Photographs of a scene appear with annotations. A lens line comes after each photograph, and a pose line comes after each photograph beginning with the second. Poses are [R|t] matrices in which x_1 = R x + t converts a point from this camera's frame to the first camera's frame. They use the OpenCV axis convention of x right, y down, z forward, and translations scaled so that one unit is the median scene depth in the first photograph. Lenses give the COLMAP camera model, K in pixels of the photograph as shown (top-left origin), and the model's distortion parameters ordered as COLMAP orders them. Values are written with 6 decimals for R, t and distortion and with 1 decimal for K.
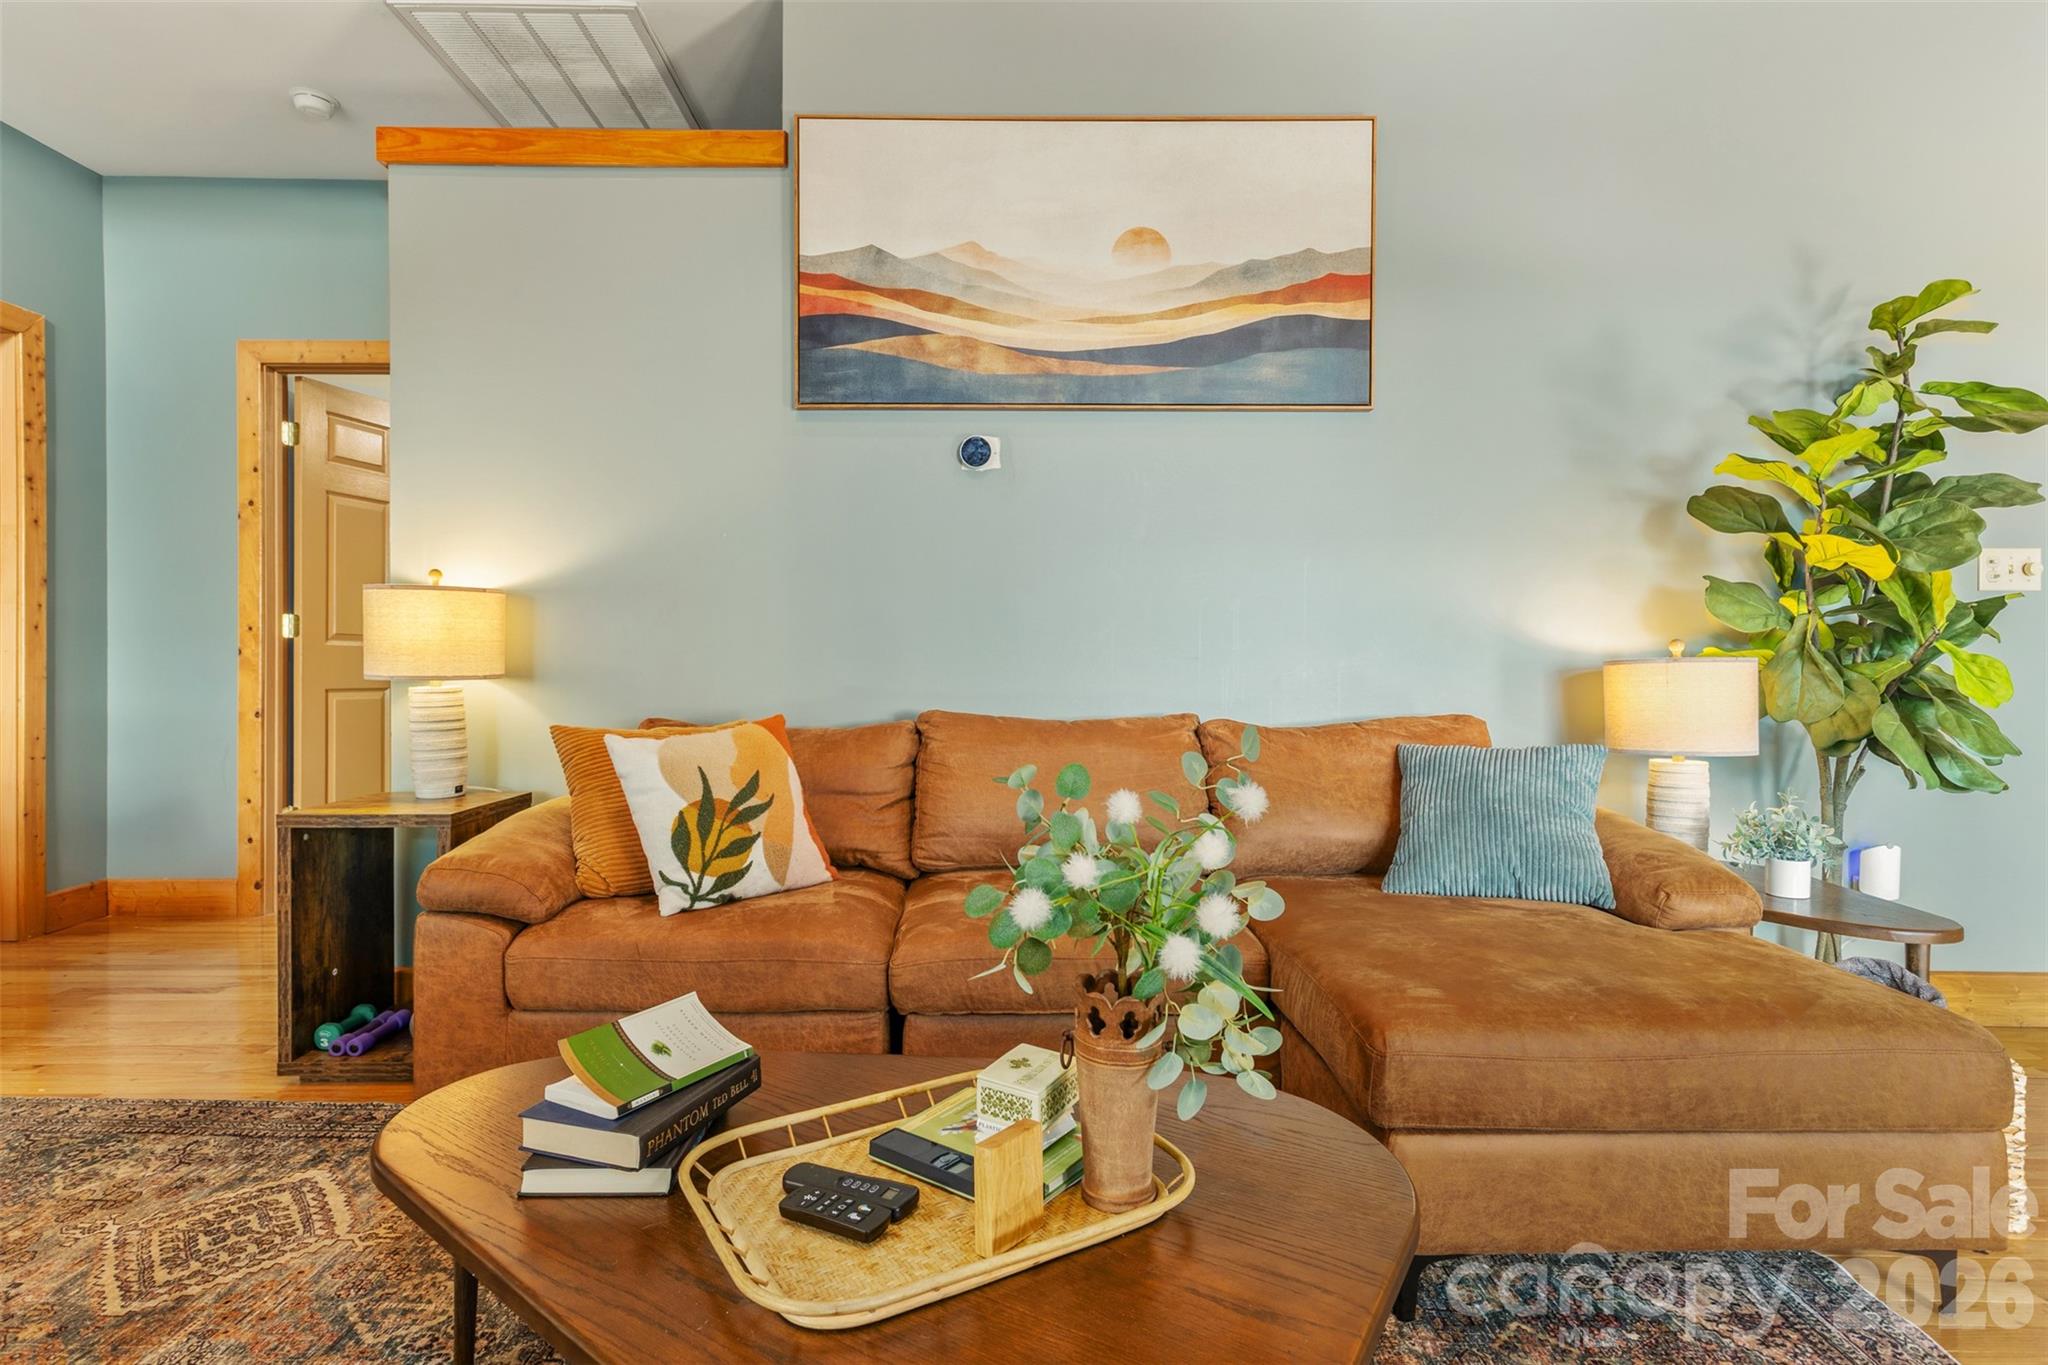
lens RADIAL K [[1020.7, 0, 970.9], [0, 1020.7, 683.5], [0, 0, 1]] dist [0.010318, -0.000284]
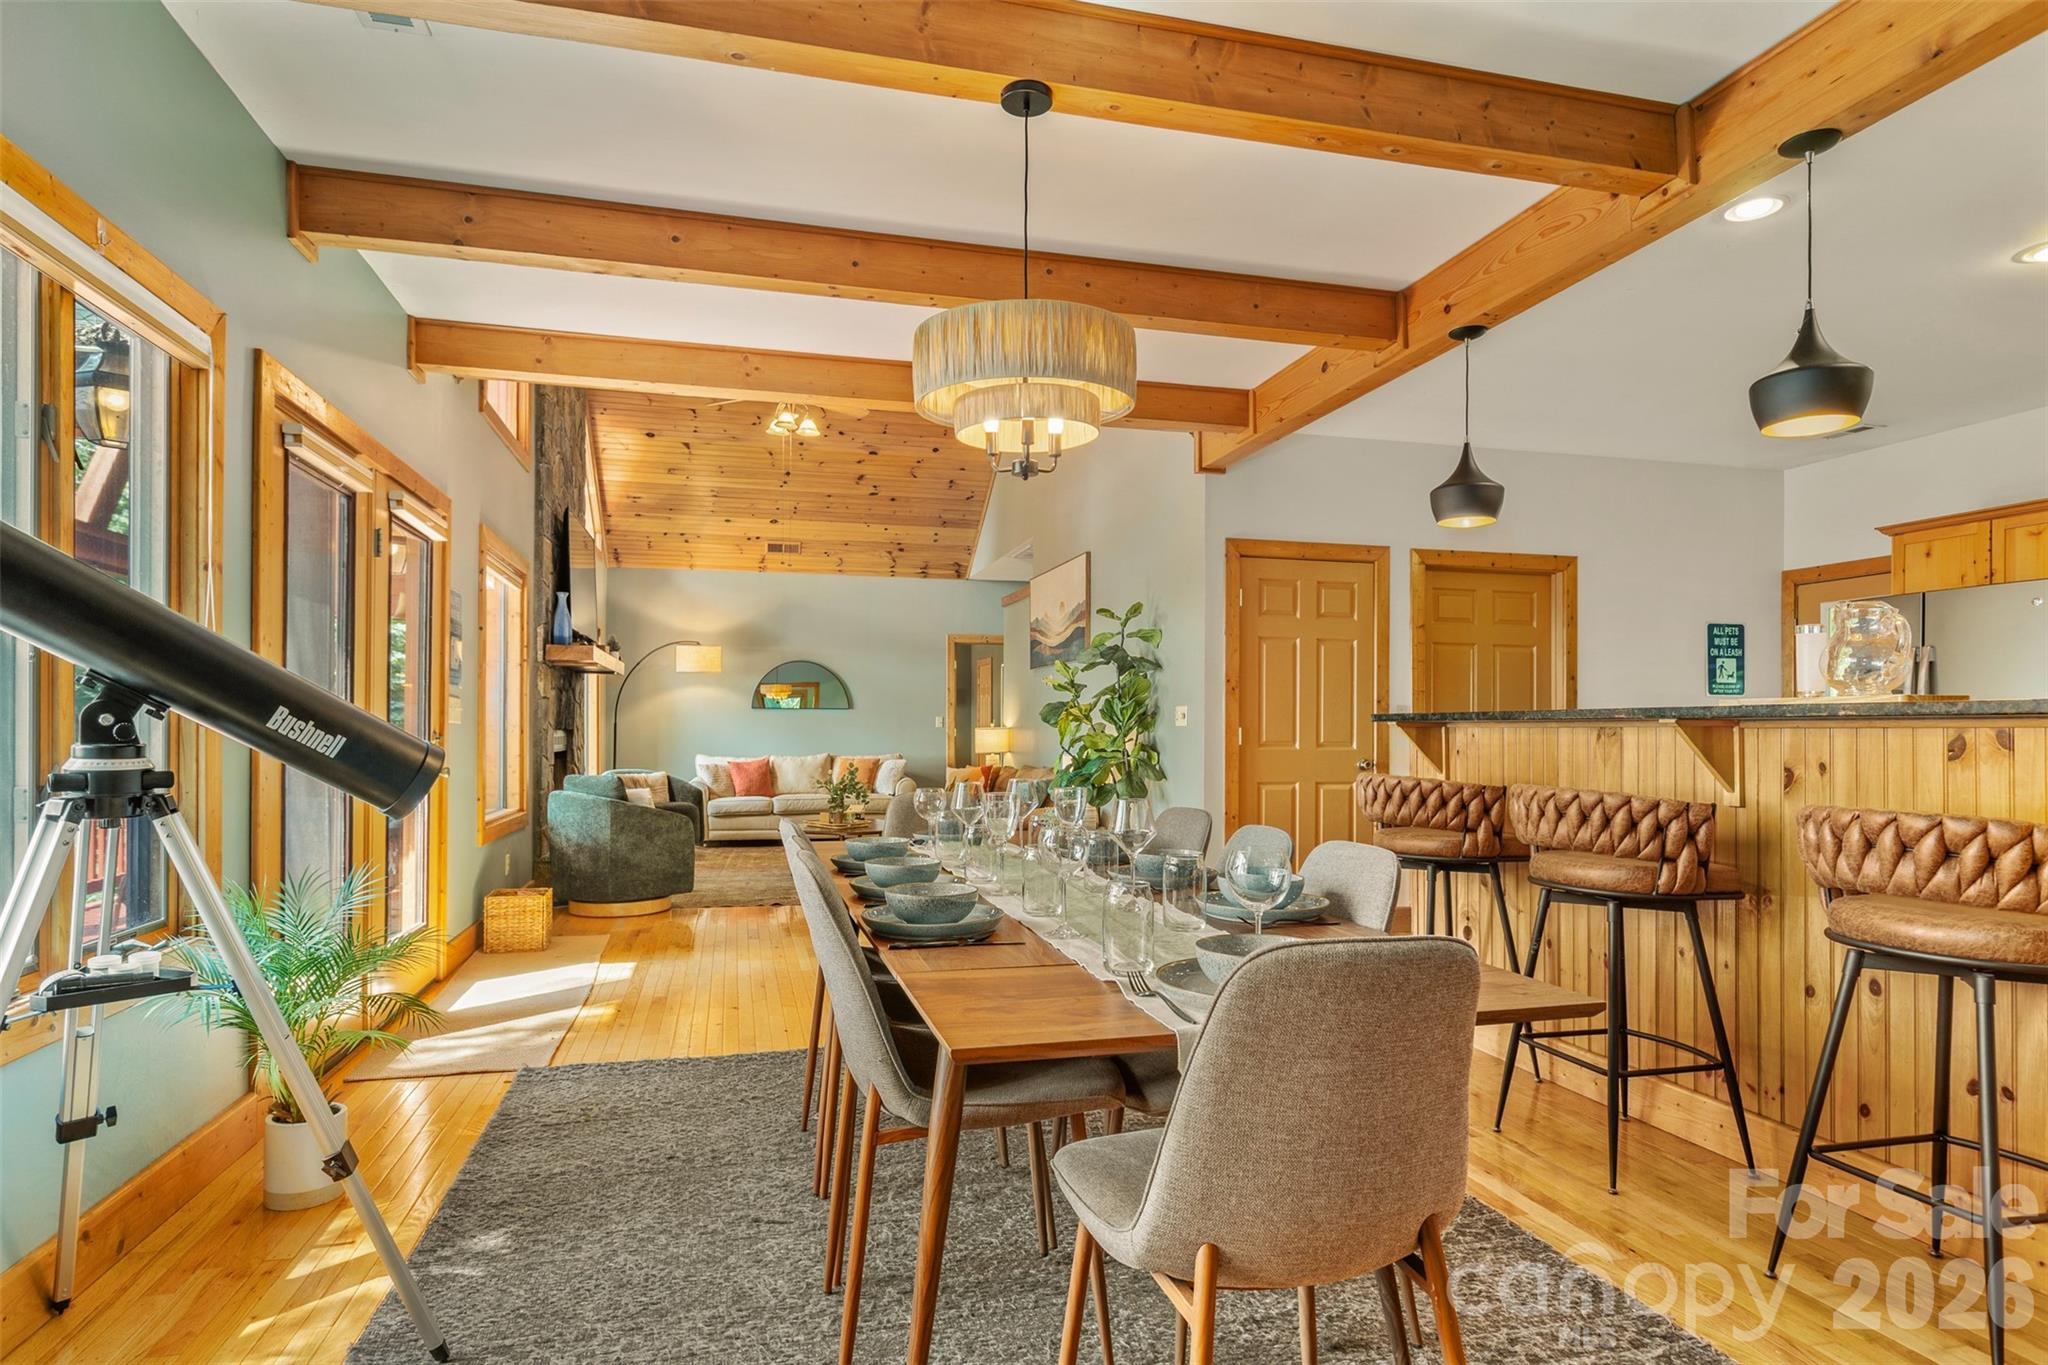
lens RADIAL K [[1071.8, 0, 984.9], [0, 1071.8, 722.2], [0, 0, 1]] dist [0.010608, -0.004805]
pose [[0.205622, -0.000241, -0.978632, 3.067520], [-0.016445, 0.999858, -0.003702, -0.092258], [0.978493, 0.016855, 0.205589, 0.176306]]
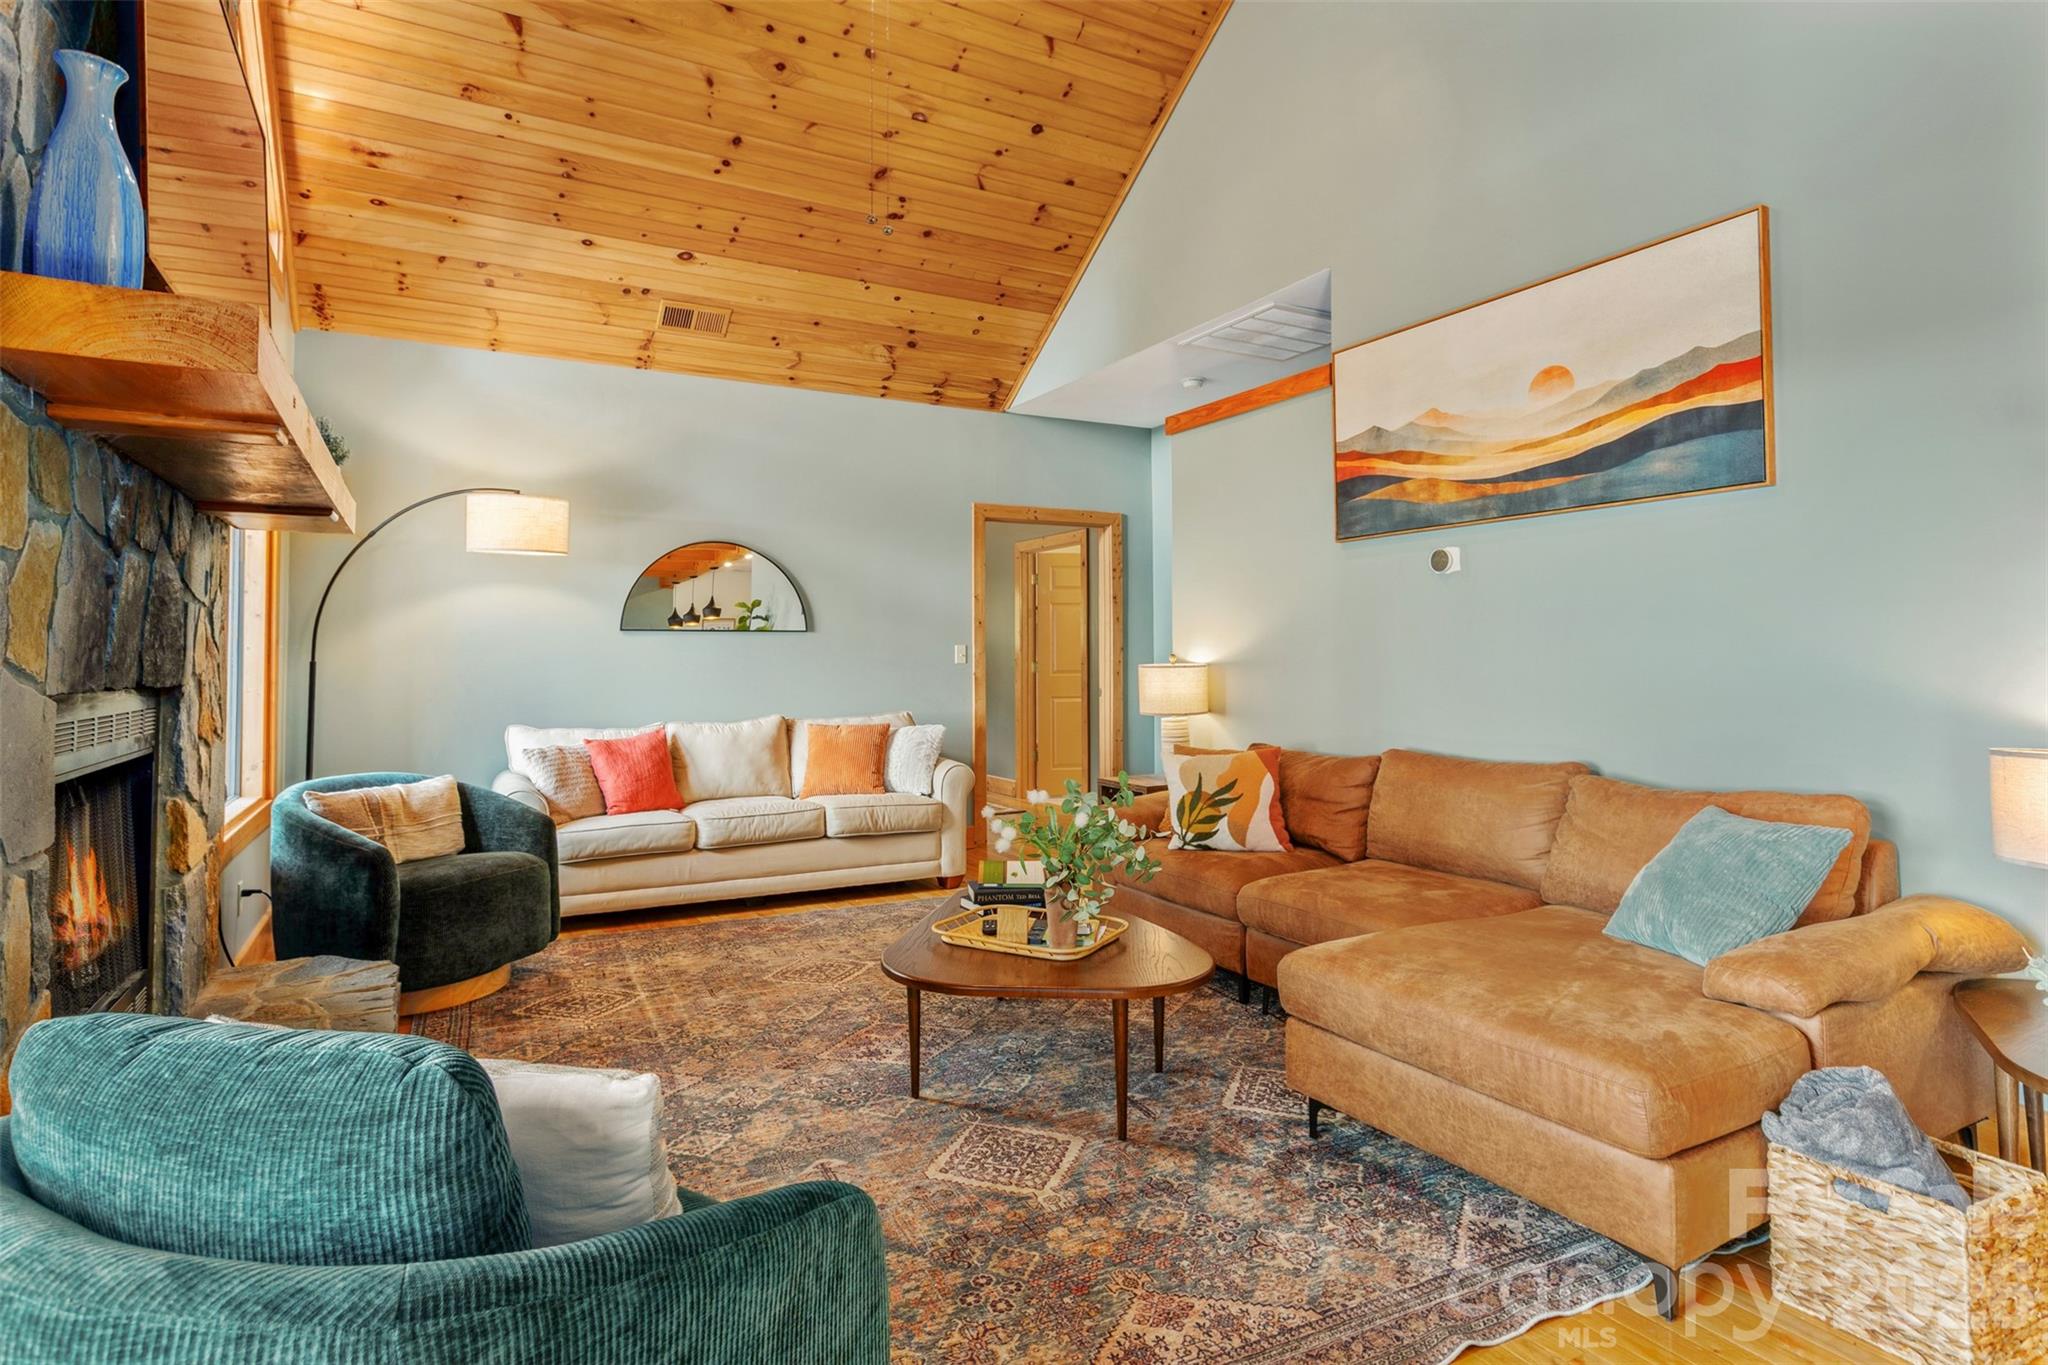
lens RADIAL K [[1020.7, 0, 1016.4], [0, 1020.7, 623.8], [0, 0, 1]] dist [0.010318, -0.000284]
pose [[0.473173, -0.029520, -0.880475, 0.930529], [-0.007486, 0.999268, -0.037526, -0.089035], [0.880938, 0.024347, 0.472605, -0.128862]]
